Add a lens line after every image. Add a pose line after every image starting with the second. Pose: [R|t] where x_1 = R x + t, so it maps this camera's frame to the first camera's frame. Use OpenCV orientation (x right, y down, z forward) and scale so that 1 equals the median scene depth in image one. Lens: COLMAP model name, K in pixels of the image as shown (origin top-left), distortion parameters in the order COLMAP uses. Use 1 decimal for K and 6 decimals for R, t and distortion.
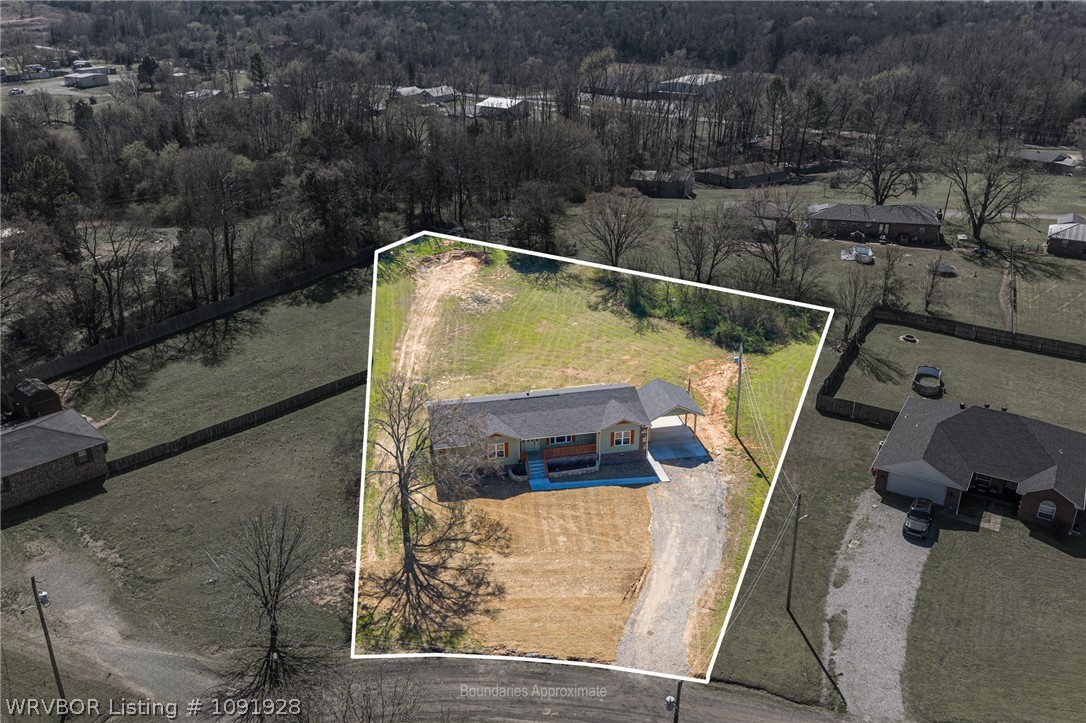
lens RADIAL K [[899.2, 0, 541.2], [0, 899.2, 362.5], [0, 0, 1]] dist [0.016364, -0.026559]
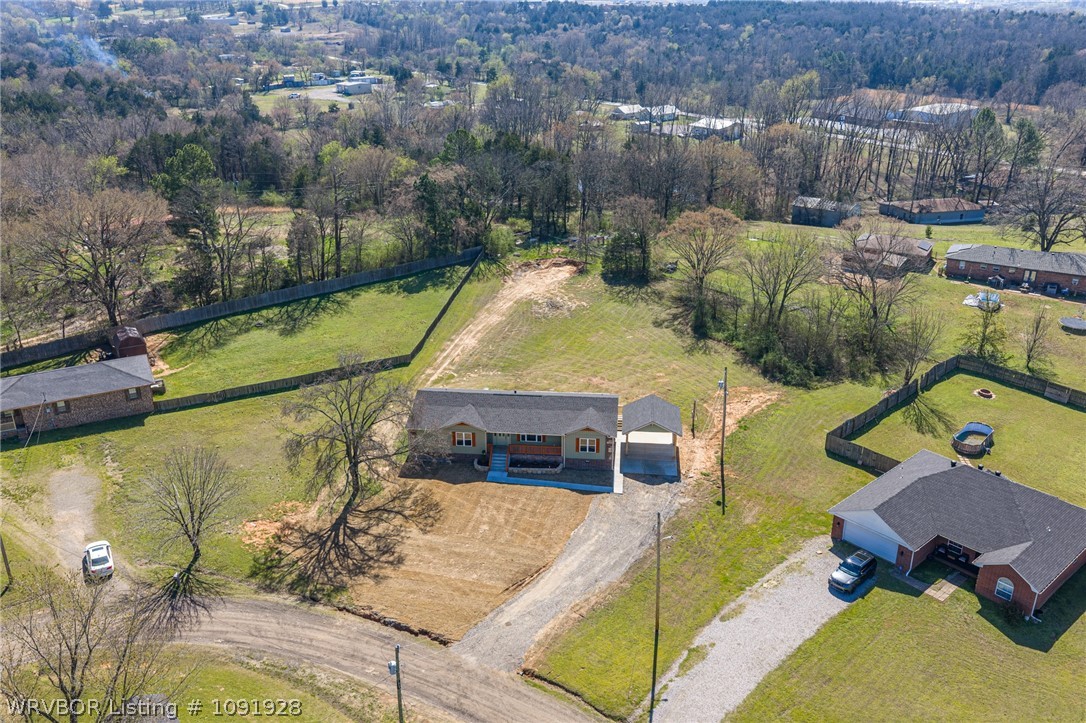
lens RADIAL K [[899.2, 0, 541.2], [0, 899.2, 359.4], [0, 0, 1]] dist [0.016364, -0.026559]
pose [[0.953676, 0.116583, -0.277326, 0.313685], [-0.123166, 0.992366, -0.006371, 0.000630], [0.274466, 0.040233, 0.960755, 0.004202]]
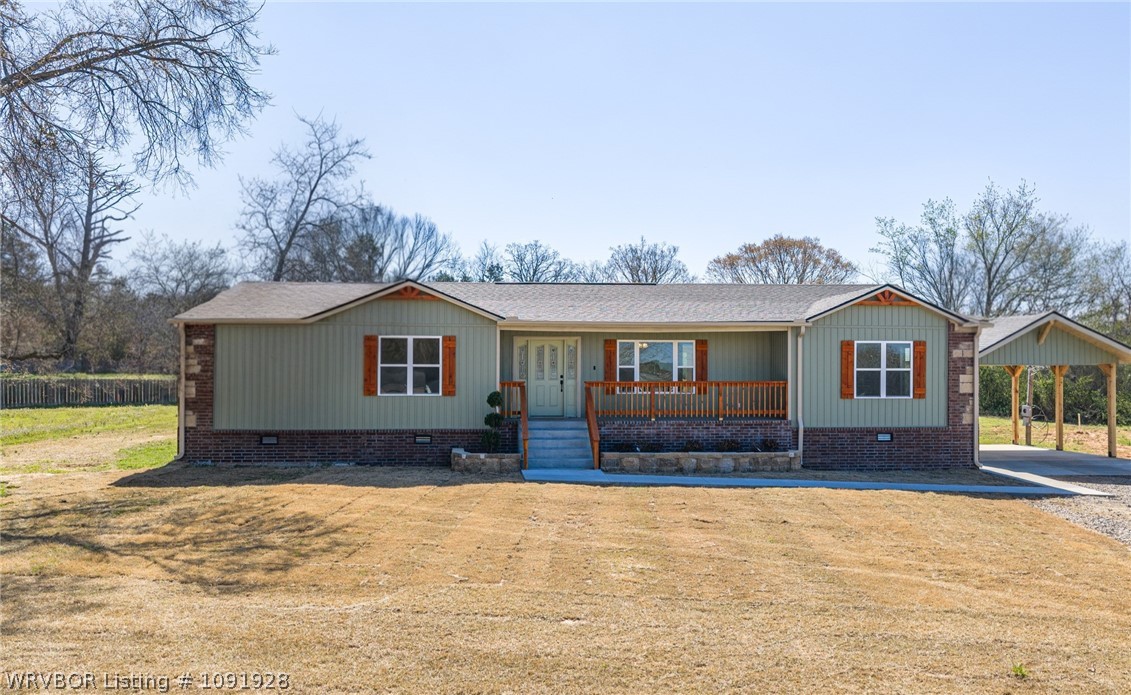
lens RADIAL K [[948.2, 0, 561.0], [0, 948.2, 367.2], [0, 0, 1]] dist [0.007774, 0.005484]
pose [[0.993314, 0.006761, -0.115244, 0.026862], [-0.054344, 0.908139, -0.415126, 0.210040], [0.101851, 0.418613, 0.902435, 0.736141]]
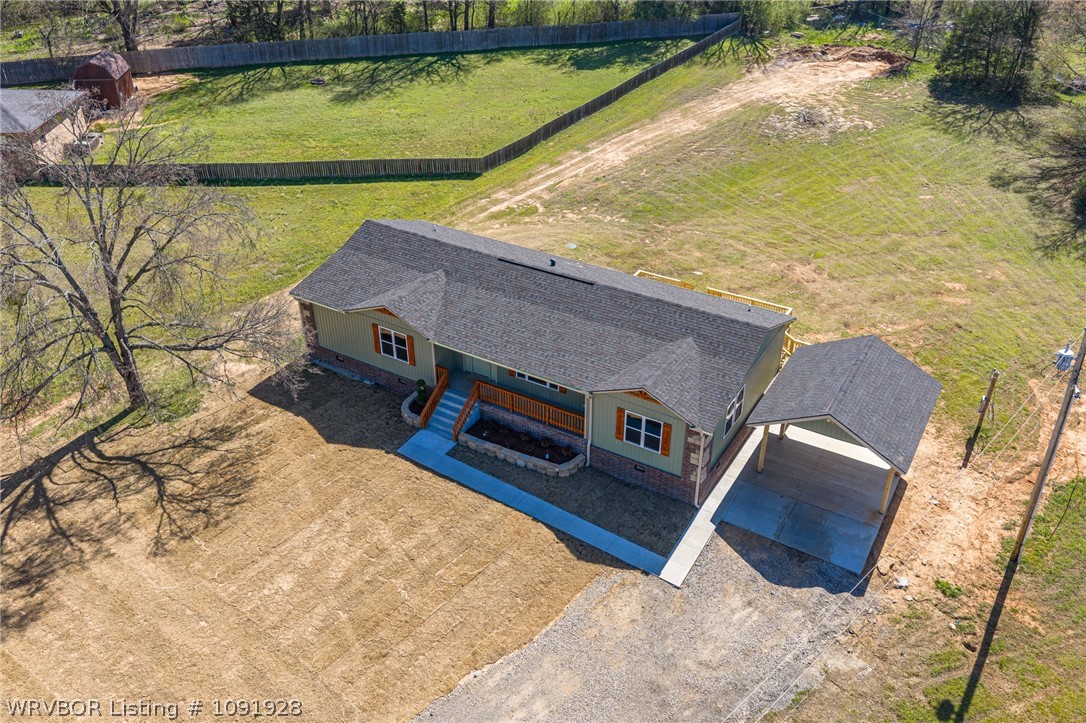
lens RADIAL K [[899.2, 0, 545.3], [0, 899.2, 361.2], [0, 0, 1]] dist [0.016364, -0.026559]
pose [[0.734532, 0.368859, -0.569567, 0.277323], [-0.277059, 0.929230, 0.244478, -0.031131], [0.619437, -0.021773, 0.784745, 0.664579]]
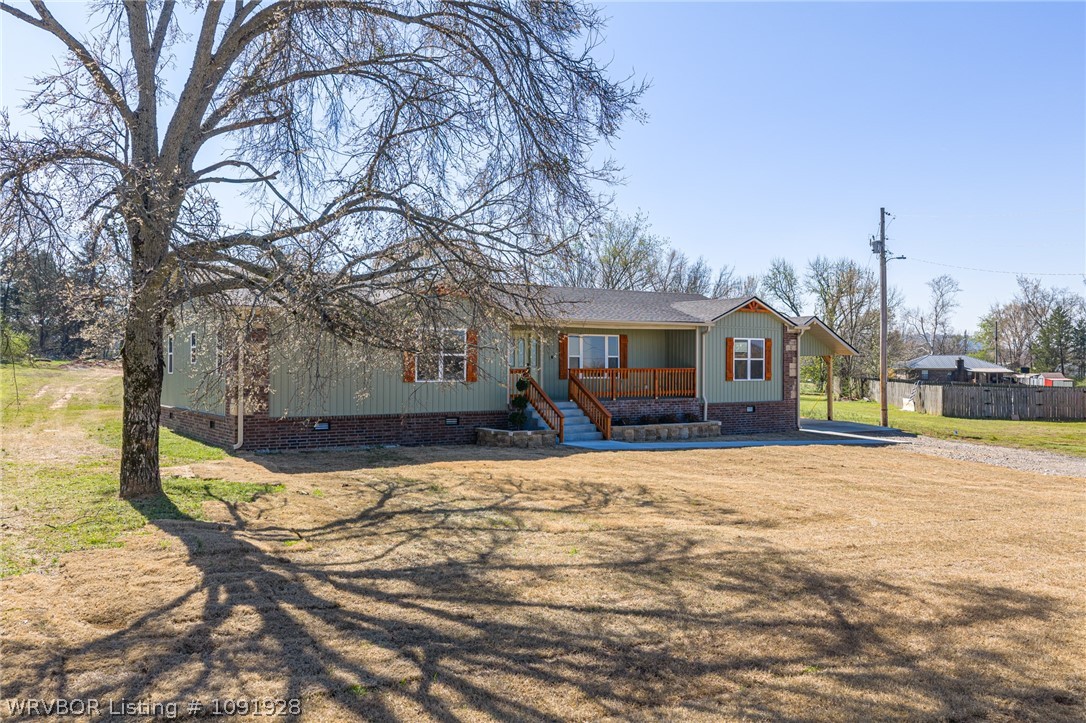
lens RADIAL K [[899.2, 0, 539.8], [0, 899.2, 363.0], [0, 0, 1]] dist [0.016364, -0.026559]
pose [[0.923604, 0.007553, 0.383272, -0.131388], [0.151492, 0.911232, -0.383021, 0.215882], [-0.352143, 0.411823, 0.840474, 0.726219]]
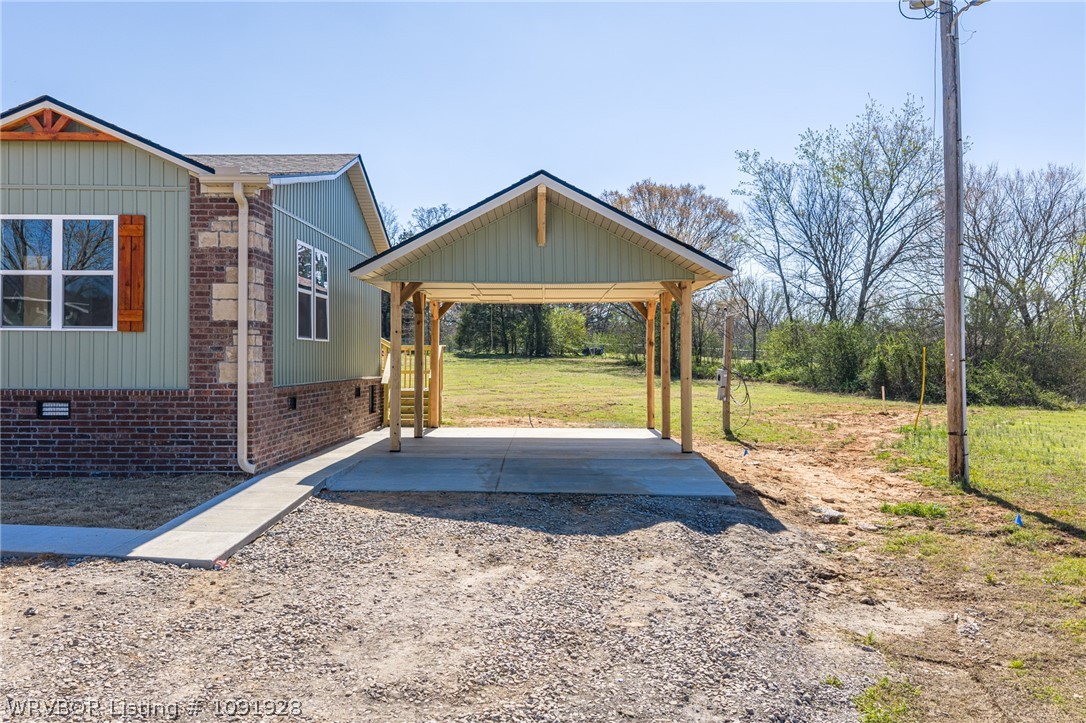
lens RADIAL K [[899.2, 0, 542.7], [0, 899.2, 358.2], [0, 0, 1]] dist [0.016364, -0.026559]
pose [[0.978530, 0.010743, -0.205825, 0.191364], [-0.094259, 0.911412, -0.400554, 0.144505], [0.183288, 0.411355, 0.892856, 0.904972]]
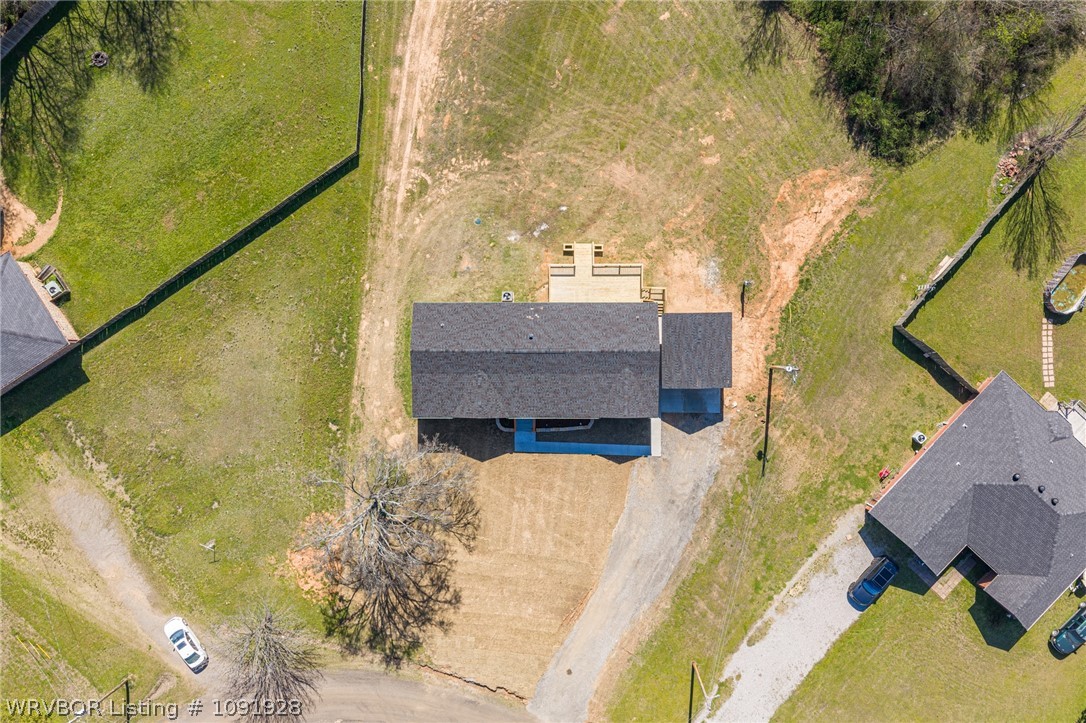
lens RADIAL K [[899.2, 0, 534.8], [0, 899.2, 356.0], [0, 0, 1]] dist [0.016364, -0.026559]
pose [[0.979538, 0.201098, -0.008105, -0.000838], [-0.073462, 0.394743, 0.915850, -0.761248], [0.187375, -0.896514, 0.401439, 0.679097]]
